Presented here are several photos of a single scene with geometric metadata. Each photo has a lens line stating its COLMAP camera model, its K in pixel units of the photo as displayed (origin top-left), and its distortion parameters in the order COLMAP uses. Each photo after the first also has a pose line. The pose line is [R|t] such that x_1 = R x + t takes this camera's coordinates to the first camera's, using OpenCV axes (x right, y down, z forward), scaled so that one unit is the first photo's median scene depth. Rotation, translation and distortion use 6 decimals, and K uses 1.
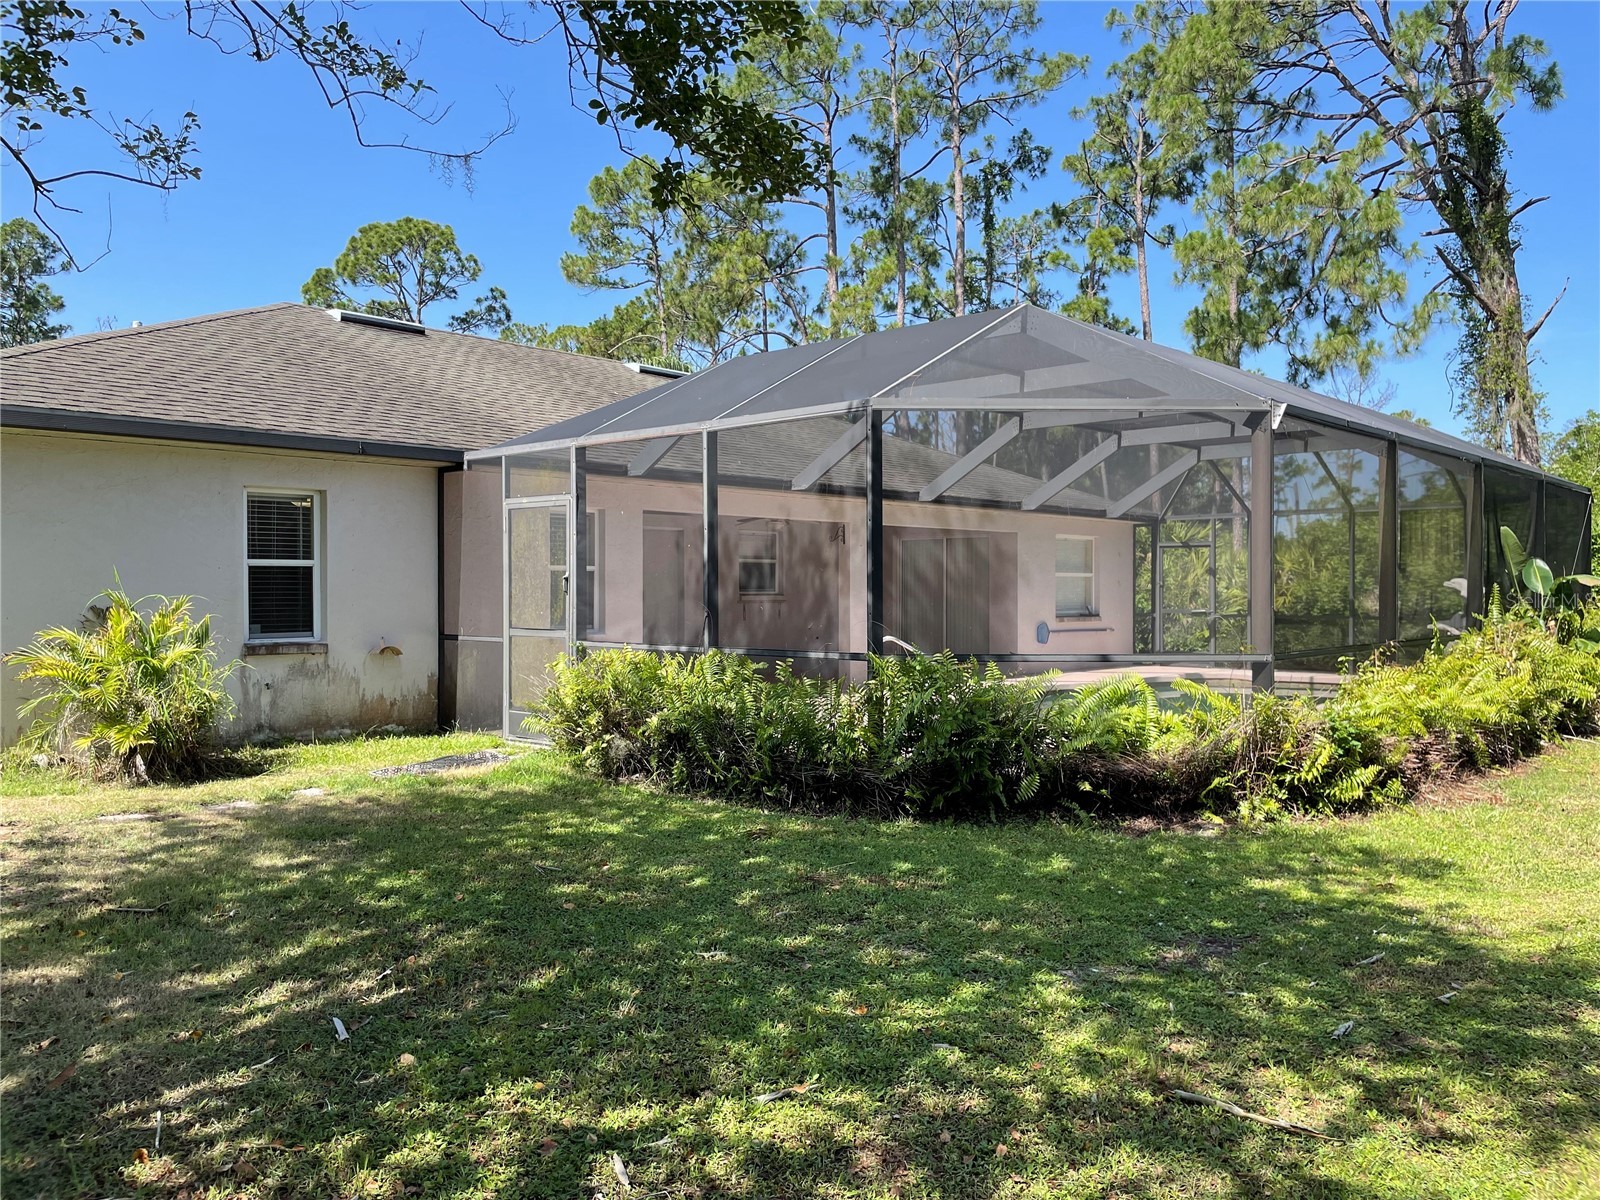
lens RADIAL K [[1215.0, 0, 805.5], [0, 1215.0, 593.2], [0, 0, 1]] dist [0.101266, -0.139880]
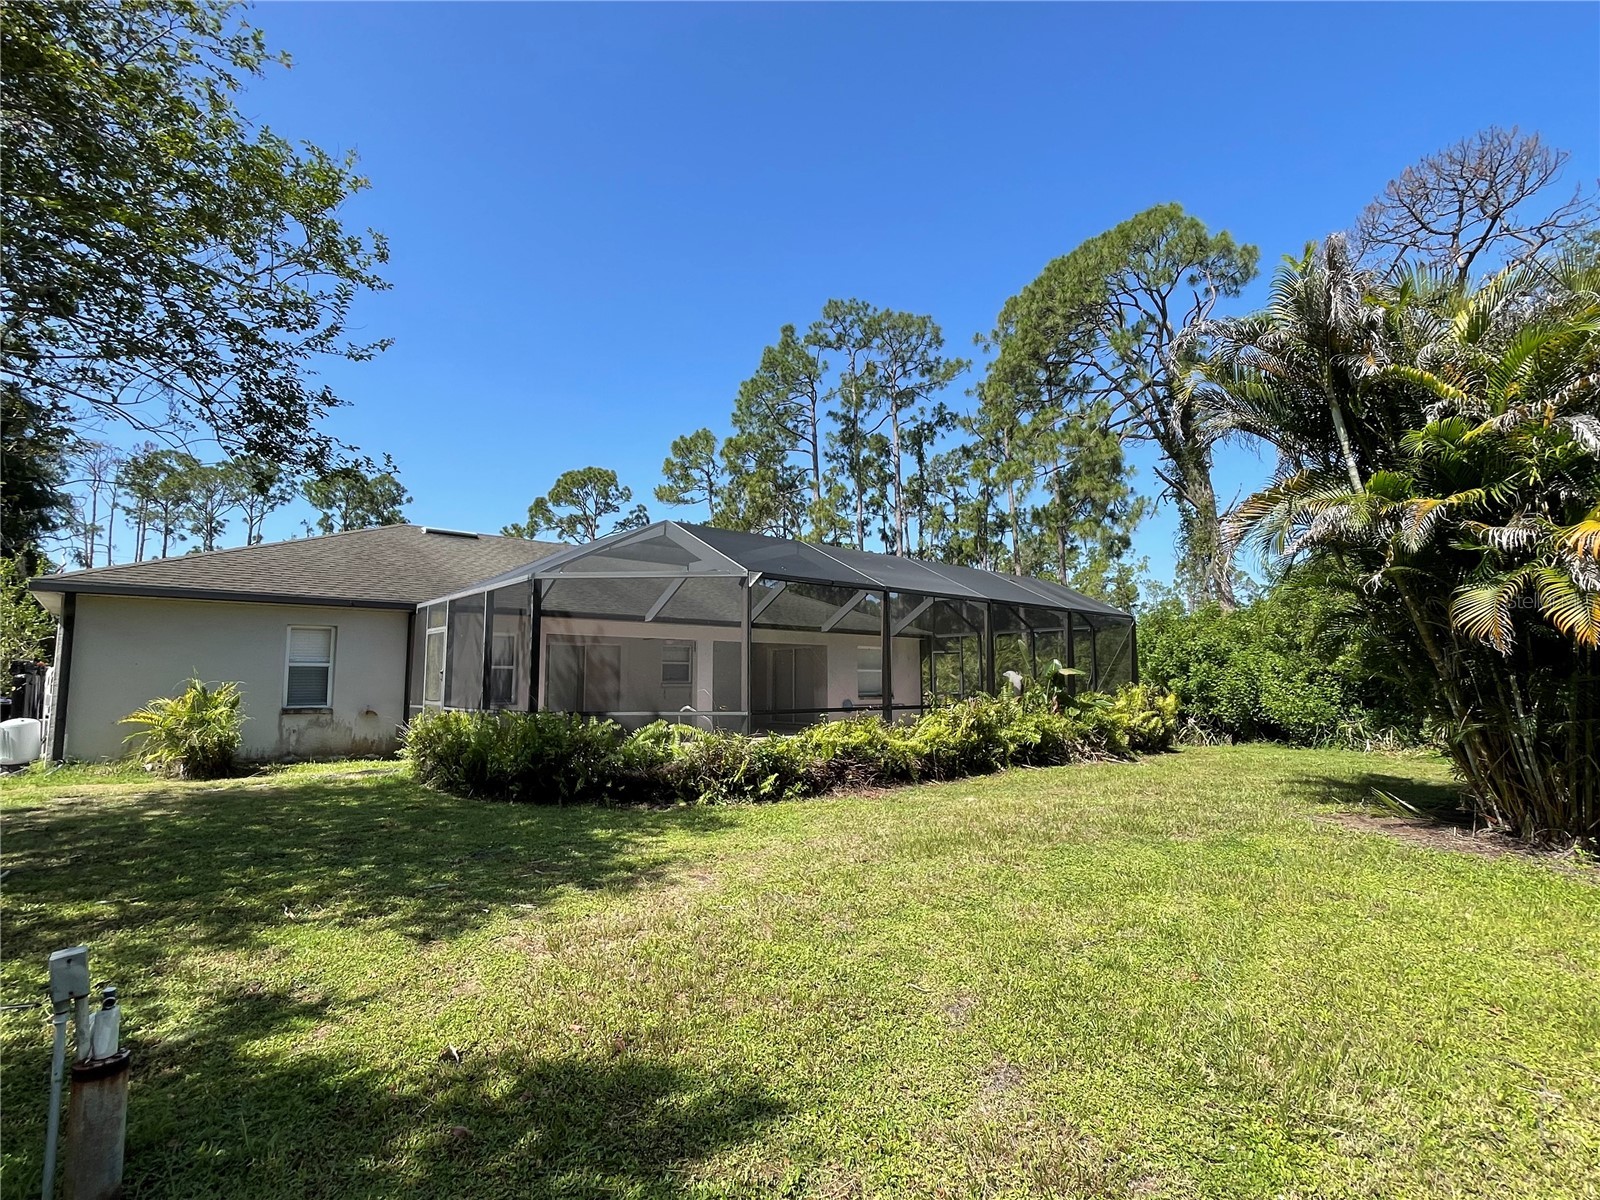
lens RADIAL K [[772.8, 0, 799.6], [0, 772.8, 606.2], [0, 0, 1]] dist [0.015913, -0.000233]
pose [[0.993344, -0.013396, -0.114401, 0.115704], [0.001480, 0.994617, -0.103609, 0.002699], [0.115174, 0.102750, 0.988017, -0.022980]]
